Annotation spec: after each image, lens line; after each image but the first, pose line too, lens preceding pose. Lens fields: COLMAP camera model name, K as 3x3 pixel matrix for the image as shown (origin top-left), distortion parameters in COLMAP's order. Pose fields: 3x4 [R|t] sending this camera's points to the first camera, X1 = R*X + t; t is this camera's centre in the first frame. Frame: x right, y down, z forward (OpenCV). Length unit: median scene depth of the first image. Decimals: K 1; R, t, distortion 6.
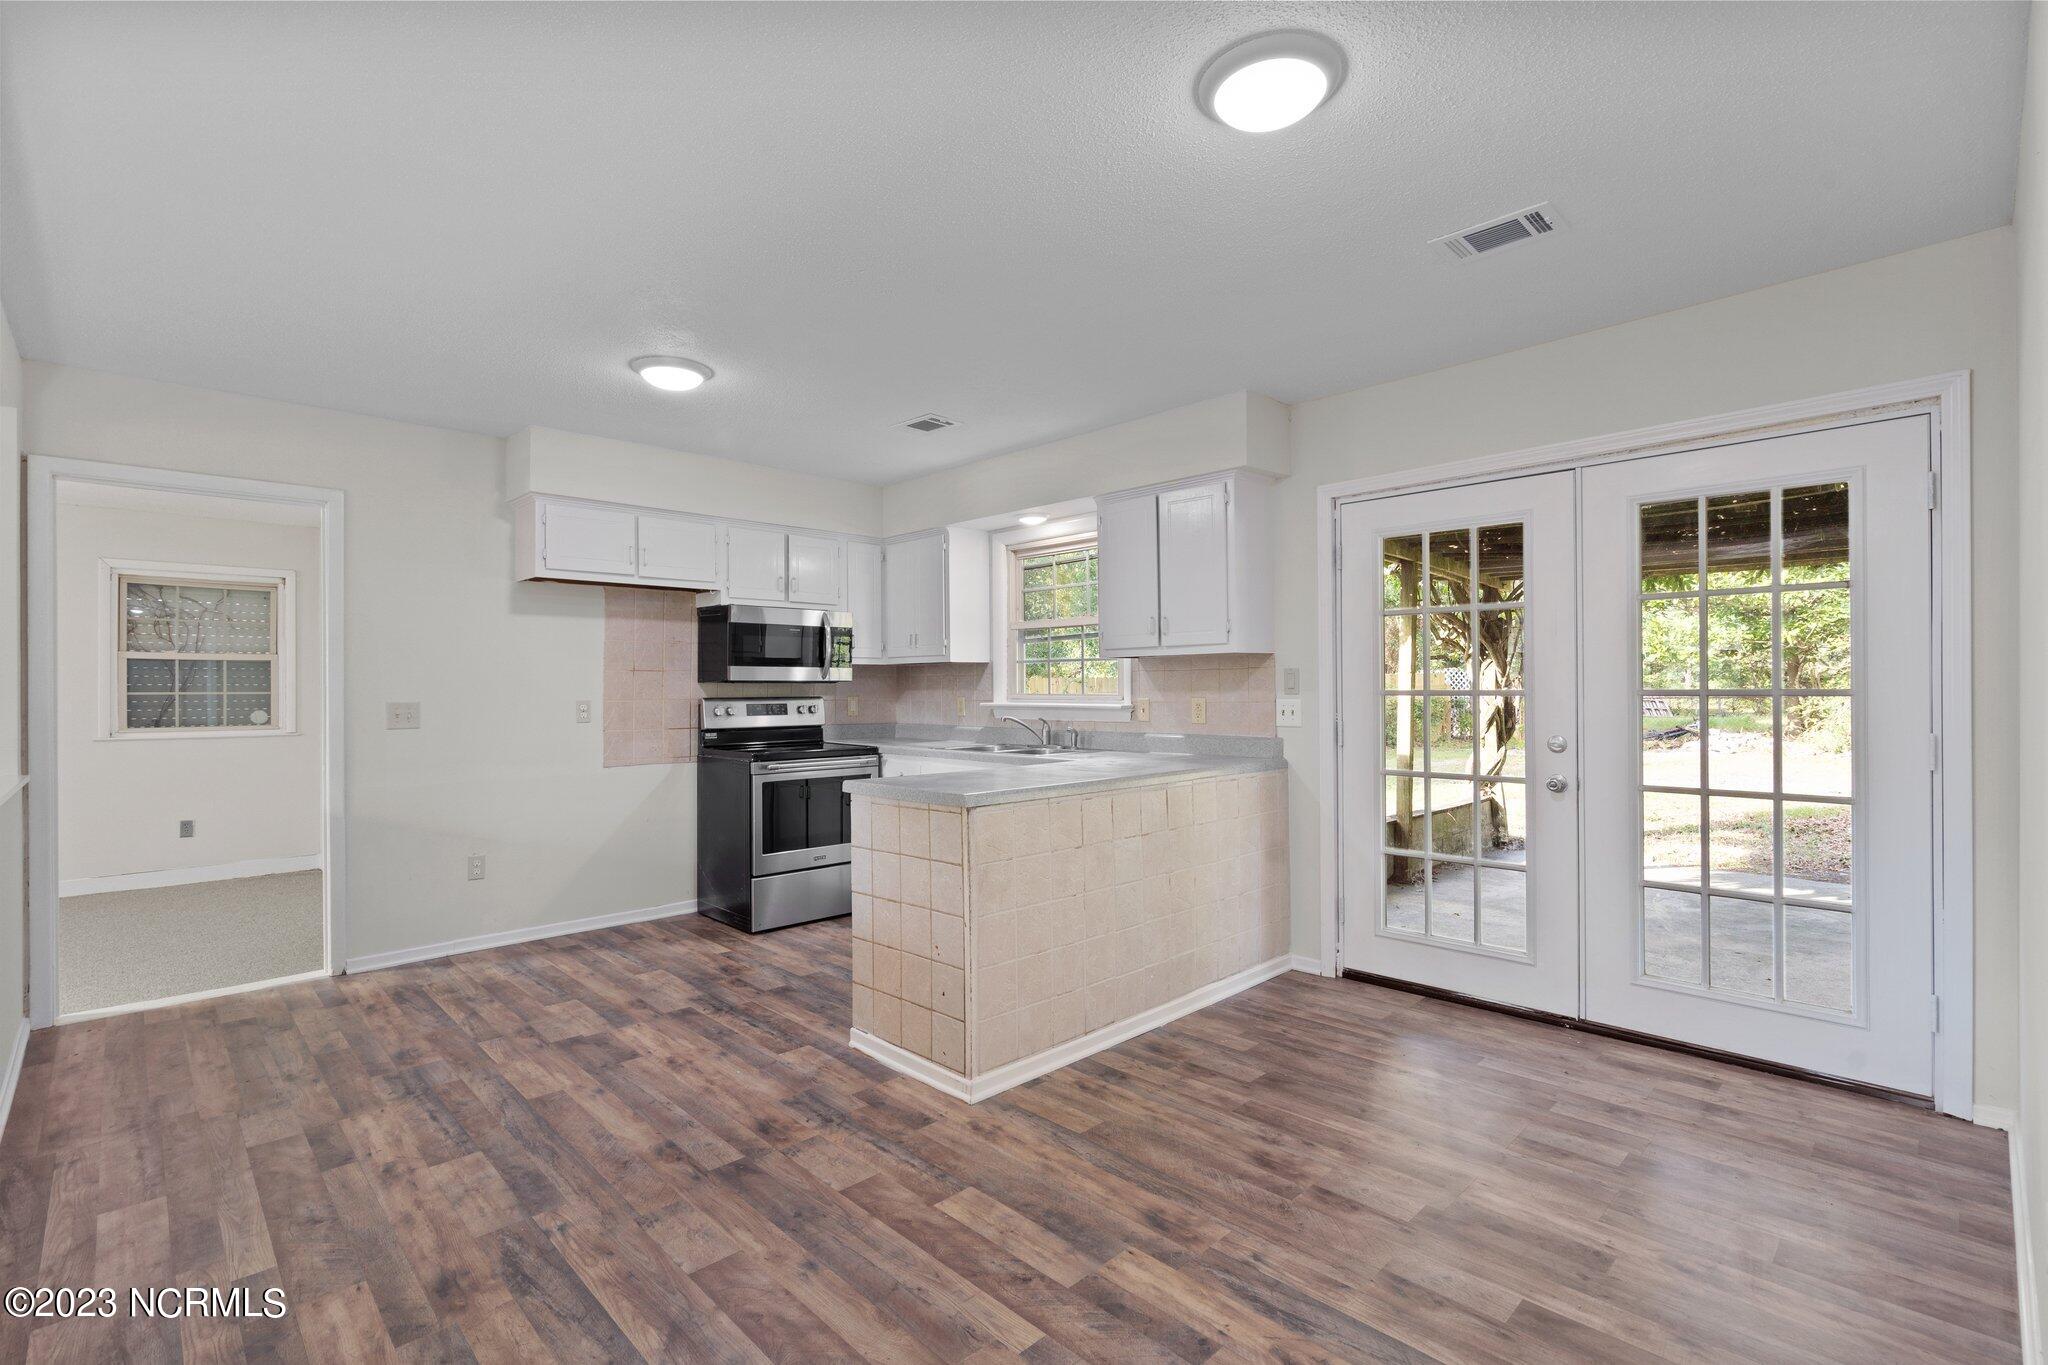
lens RADIAL K [[937.6, 0, 1032.0], [0, 937.6, 689.2], [0, 0, 1]] dist [0.001836, 0.000013]
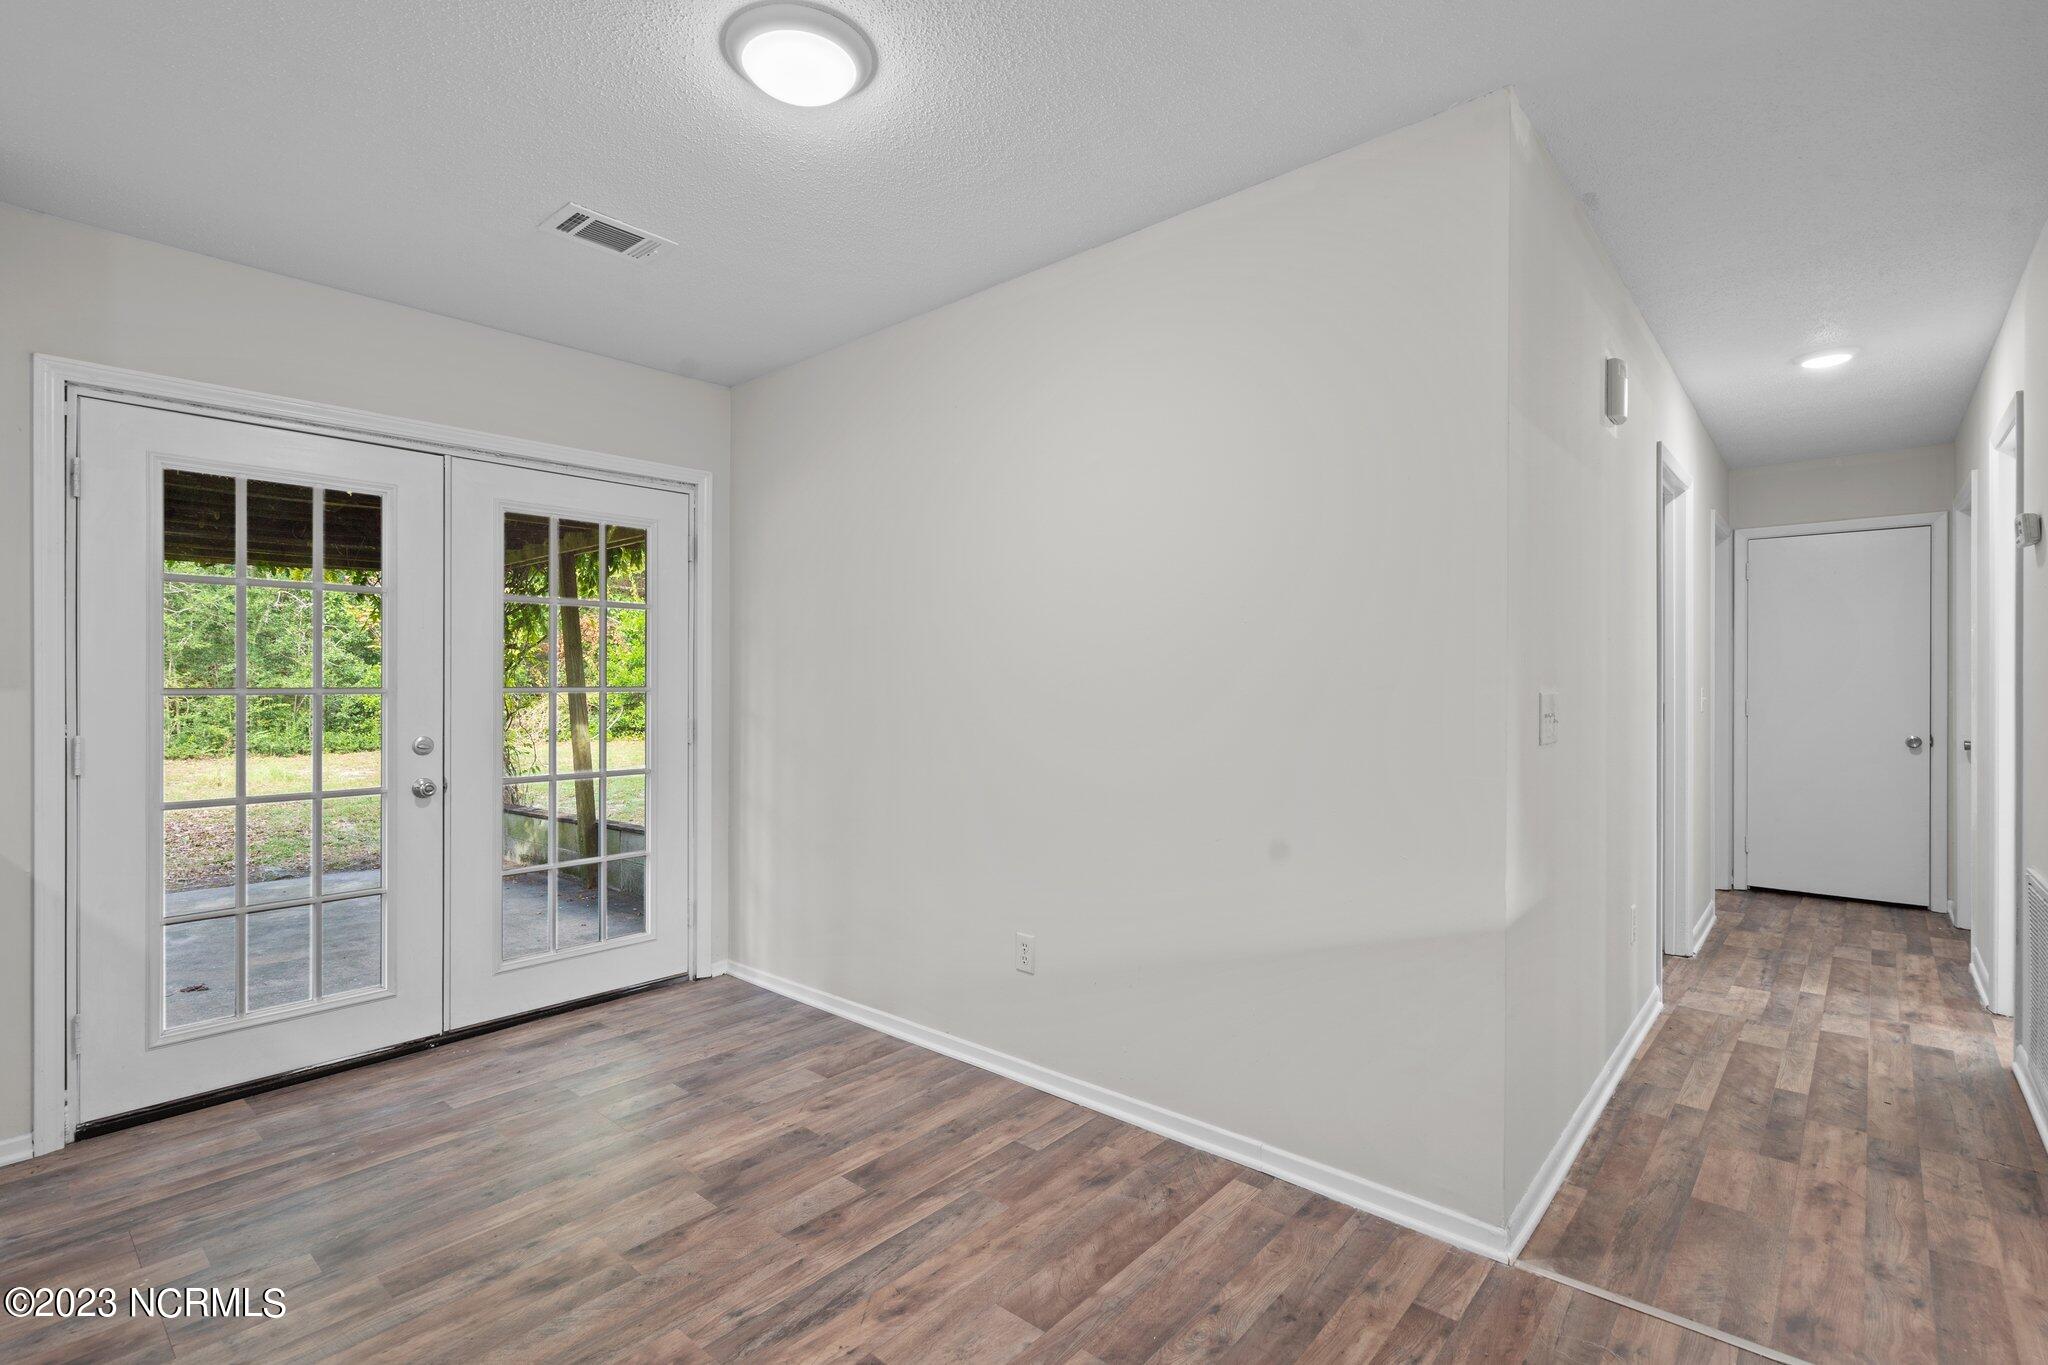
lens RADIAL K [[937.6, 0, 1030.9], [0, 937.6, 689.1], [0, 0, 1]] dist [0.001836, 0.000013]
pose [[-0.072334, -0.000852, 0.997380, -0.475955], [0.002588, 0.999996, 0.001042, 0.003171], [-0.997377, 0.002656, -0.072332, 0.545166]]
